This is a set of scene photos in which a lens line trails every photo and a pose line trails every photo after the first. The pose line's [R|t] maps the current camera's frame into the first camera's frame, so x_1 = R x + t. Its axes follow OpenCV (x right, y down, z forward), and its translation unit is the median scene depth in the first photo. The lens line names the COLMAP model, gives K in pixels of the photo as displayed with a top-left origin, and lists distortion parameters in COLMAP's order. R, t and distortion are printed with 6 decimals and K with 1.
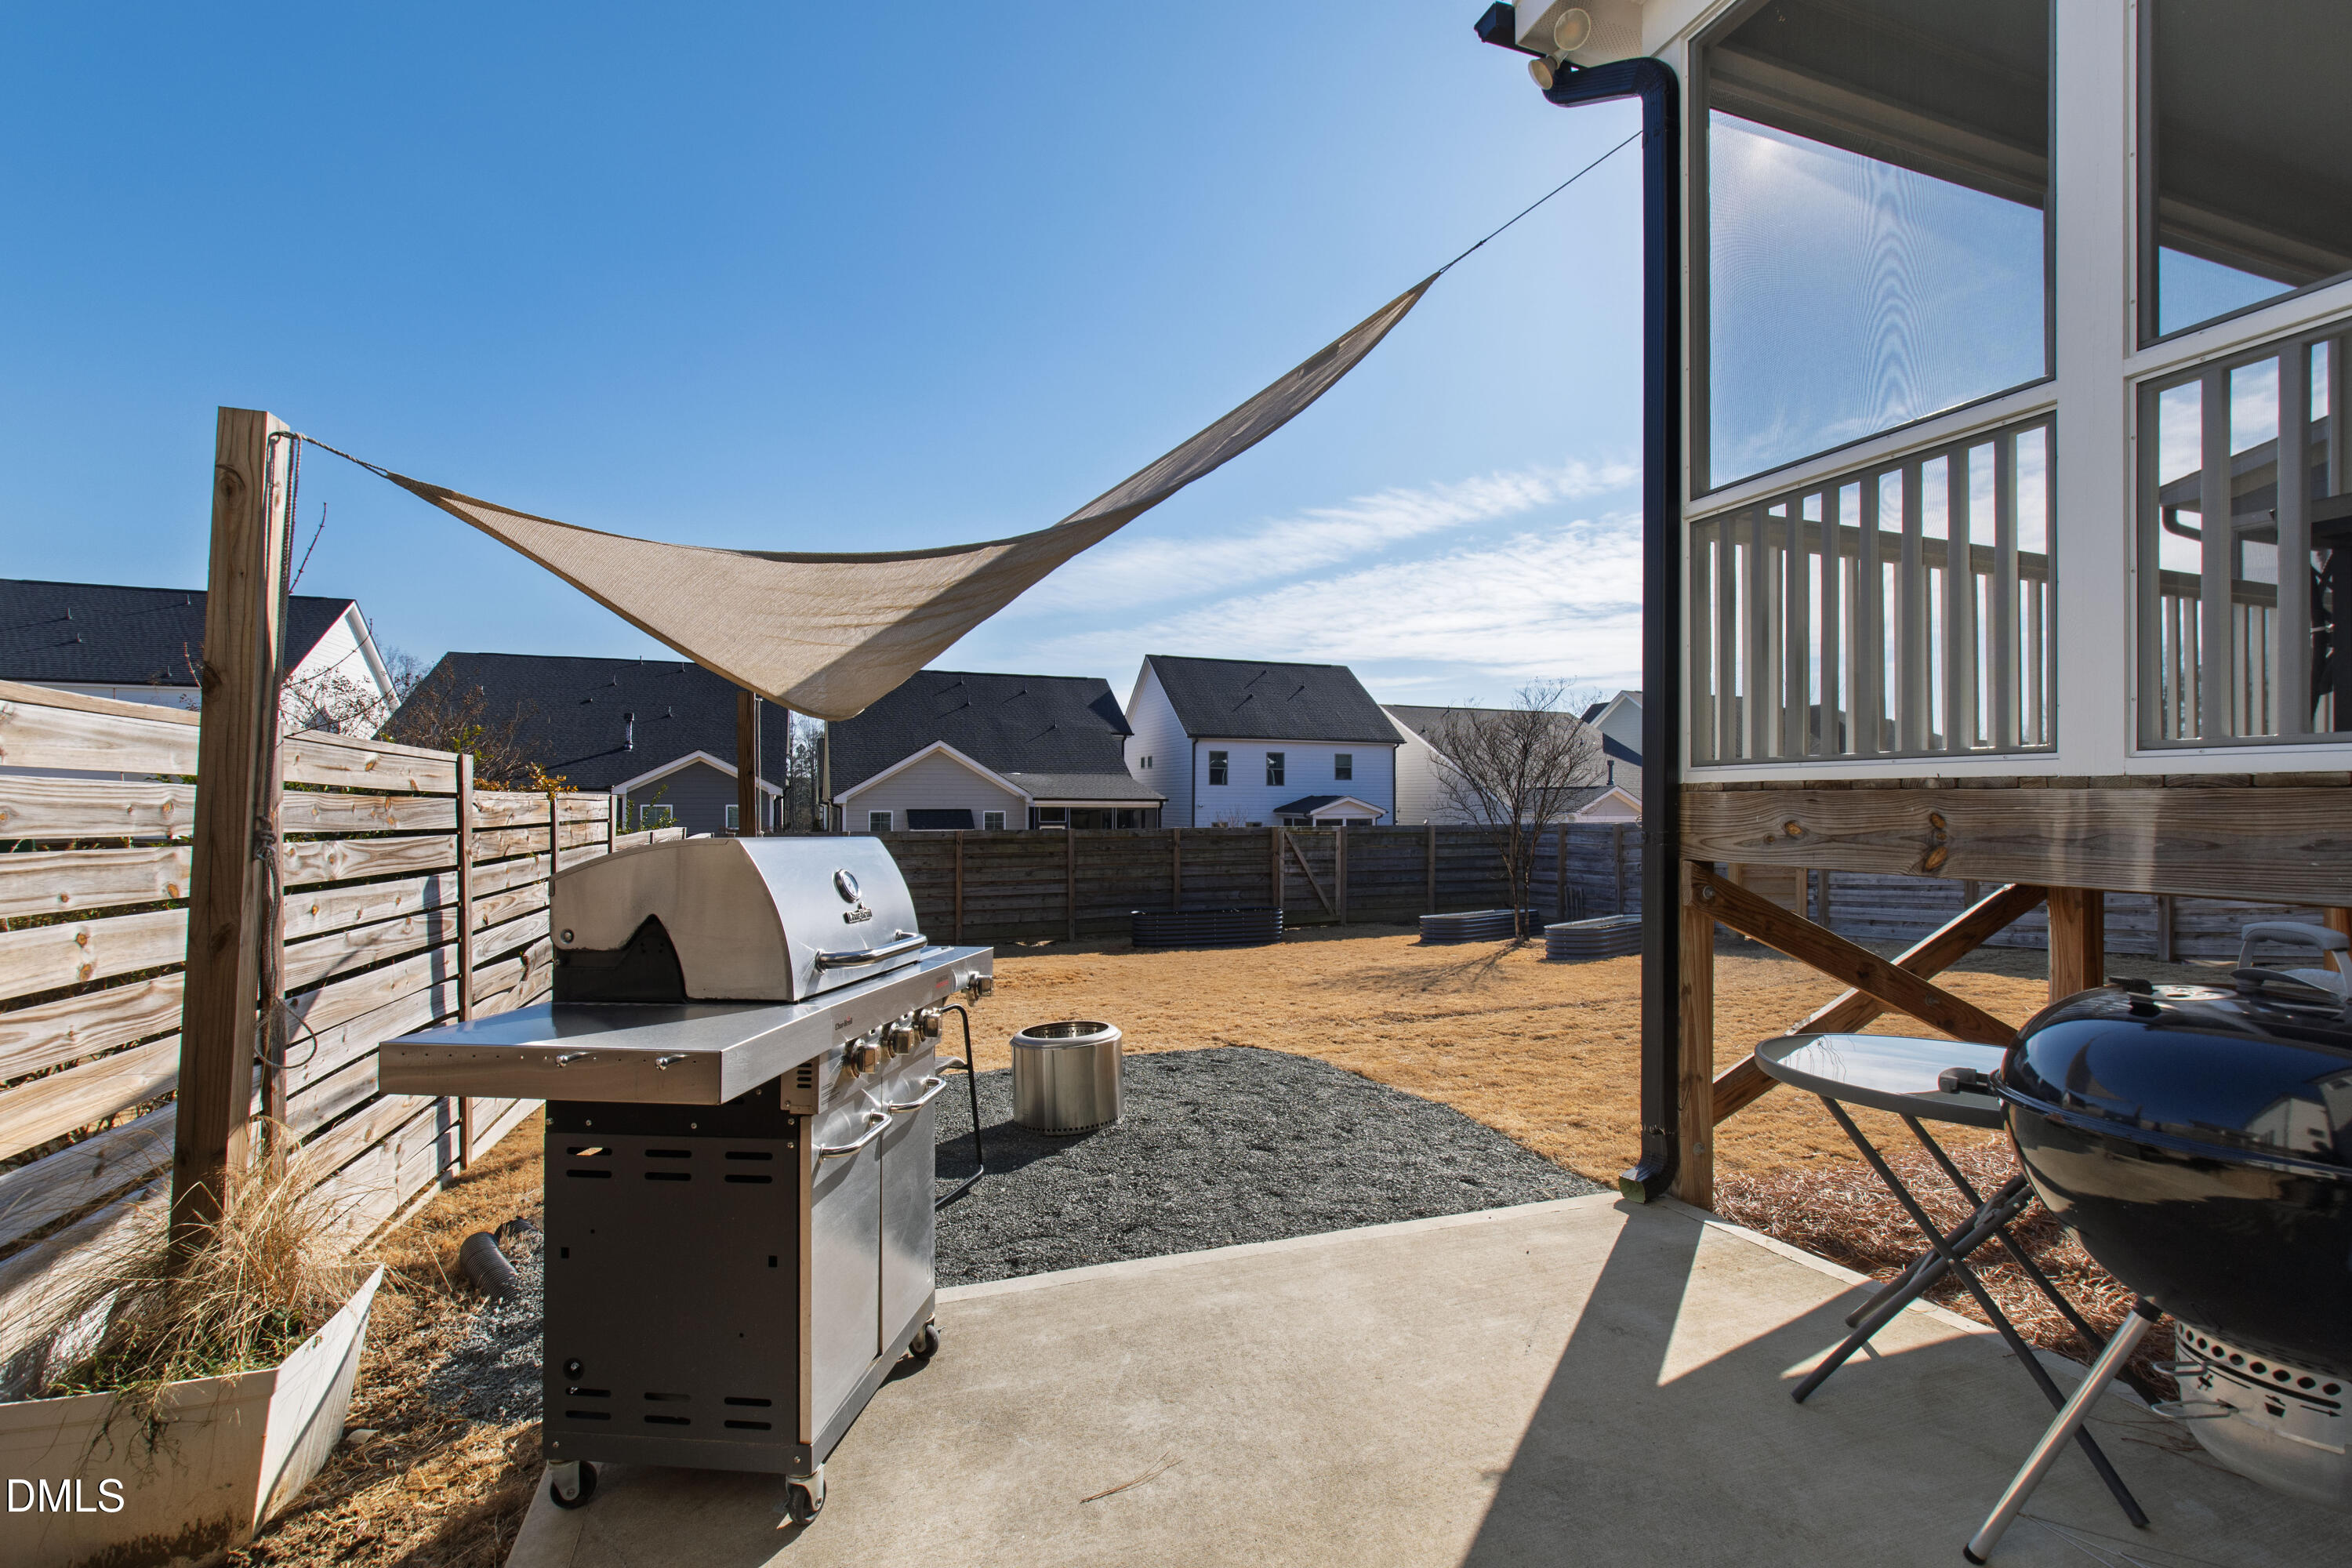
lens RADIAL K [[1032.0, 0, 1170.6], [0, 1032.0, 787.2], [0, 0, 1]] dist [-0.000789, -0.000052]
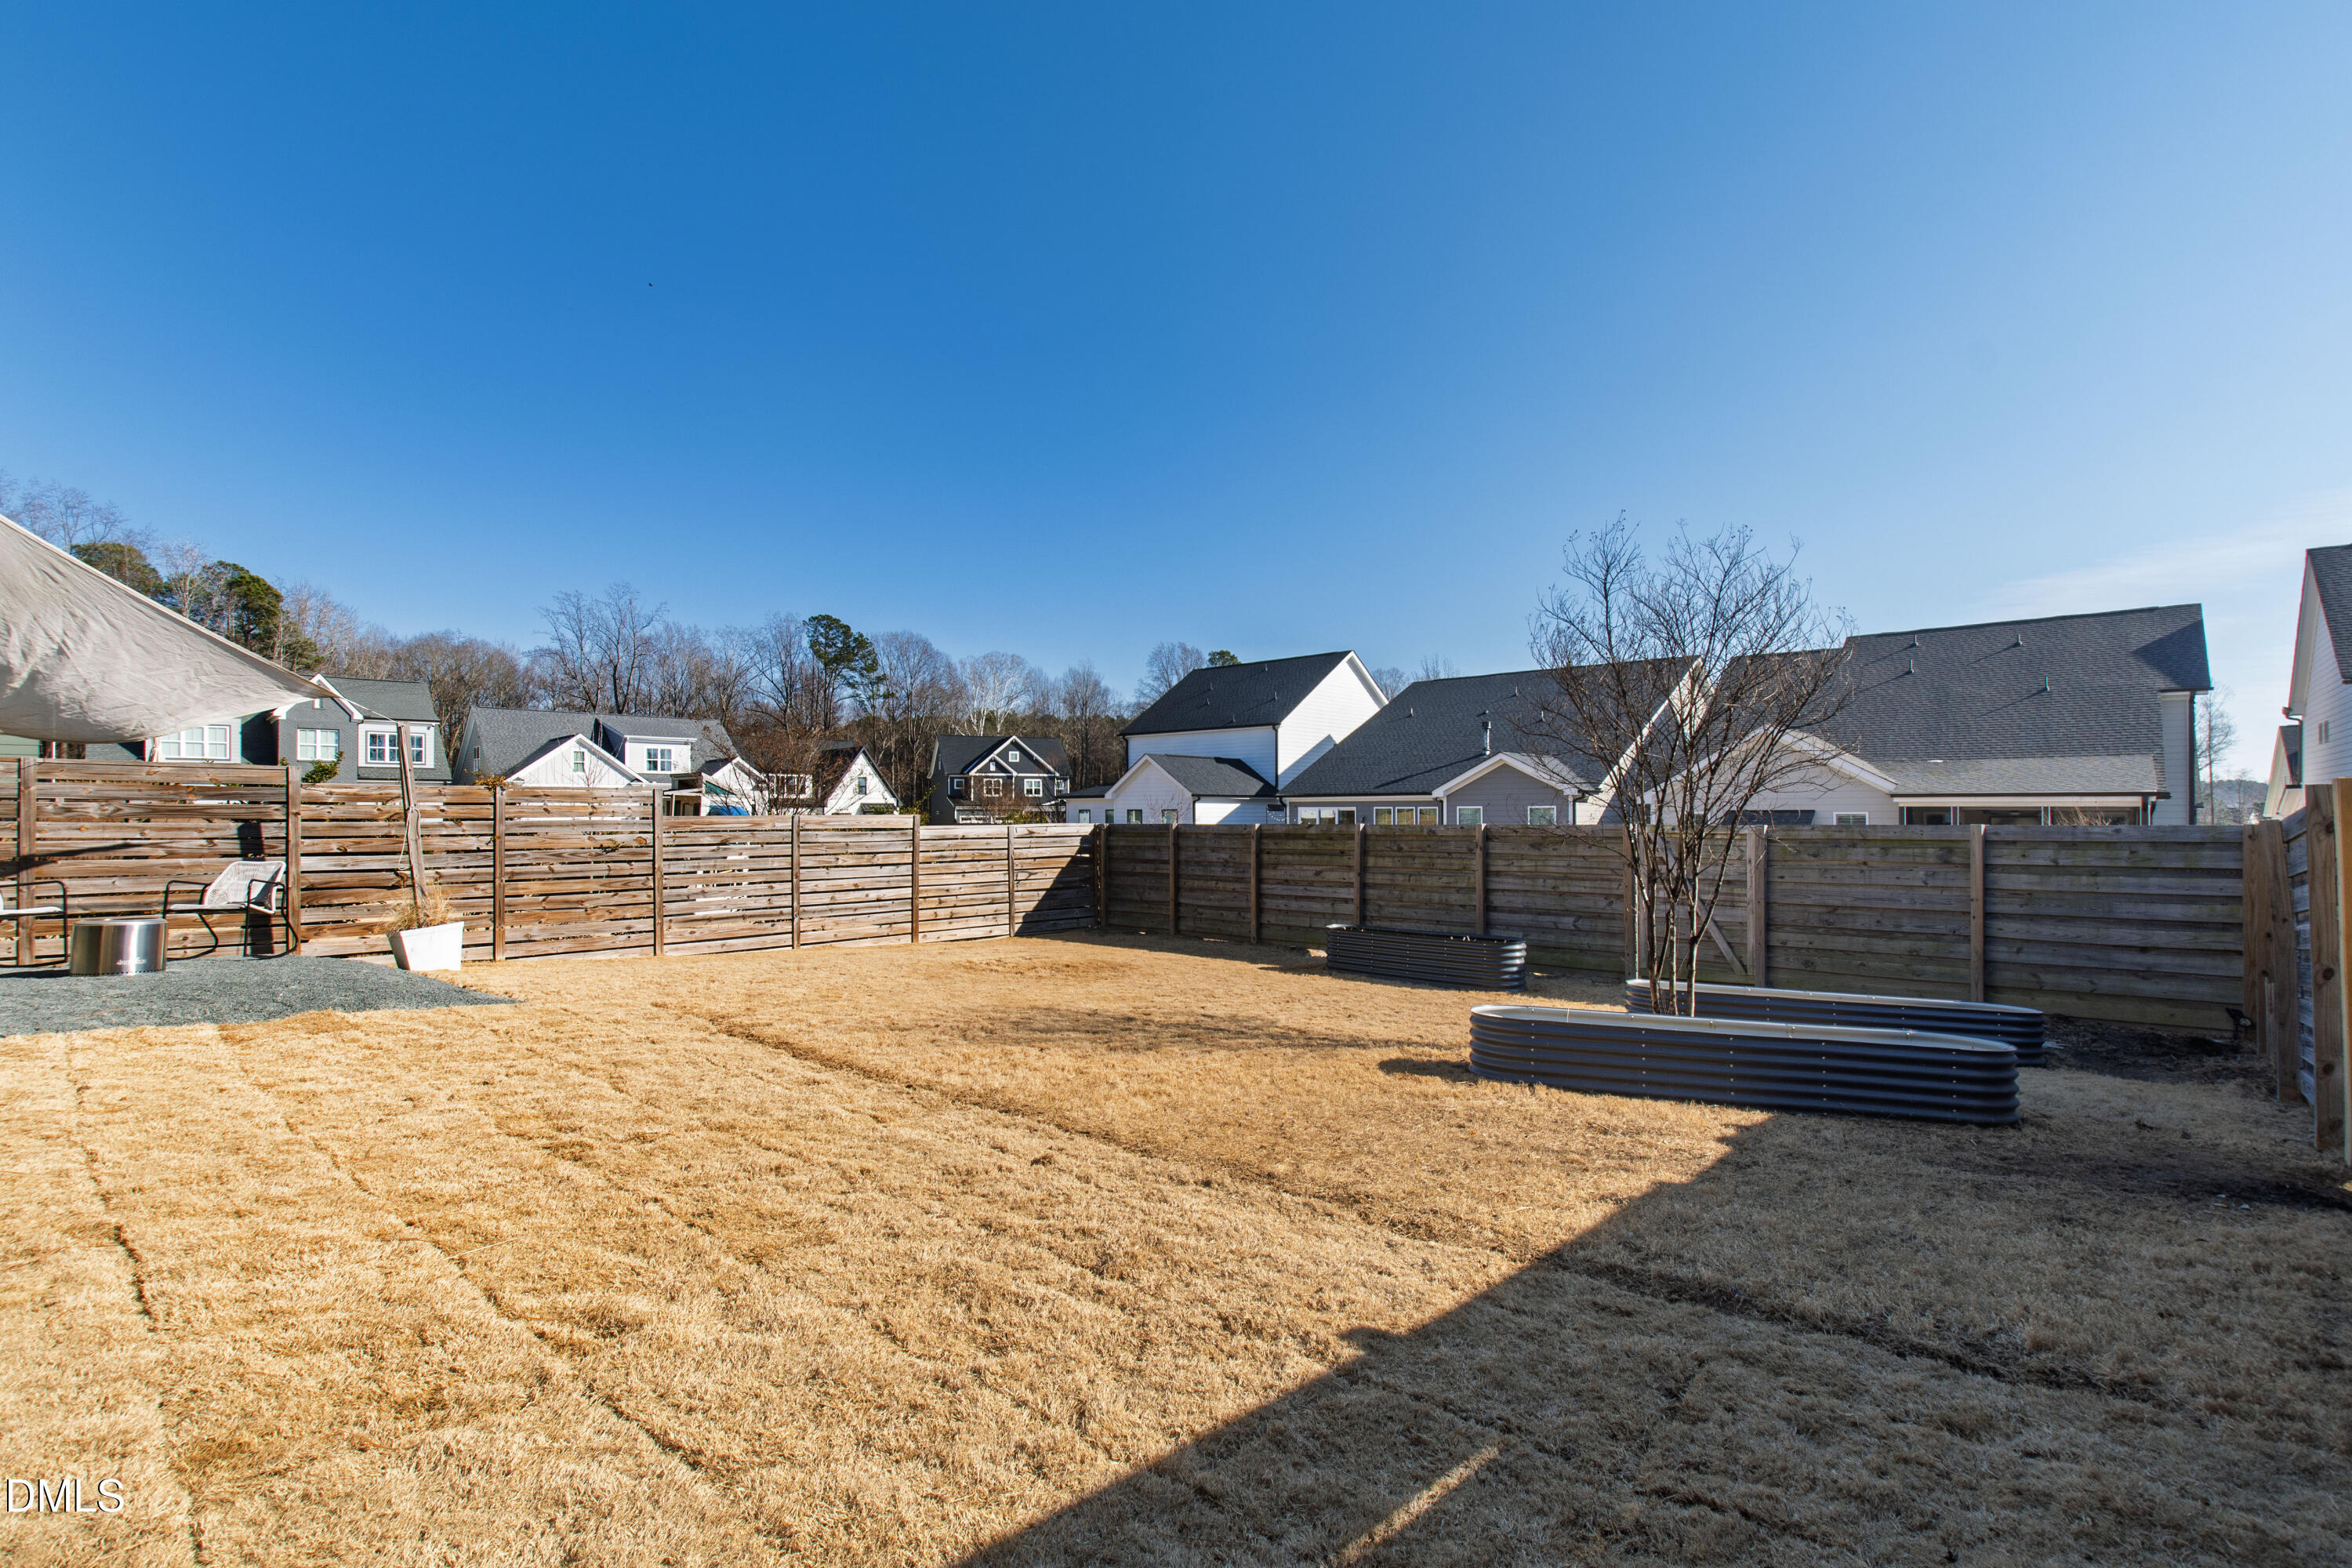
lens RADIAL K [[1032.0, 0, 1172.9], [0, 1032.0, 799.6], [0, 0, 1]] dist [-0.000789, -0.000052]
pose [[0.481149, -0.012311, -0.876553, 0.540736], [0.016221, 0.999855, -0.005139, 0.021426], [0.876489, -0.011746, 0.481279, 0.438207]]
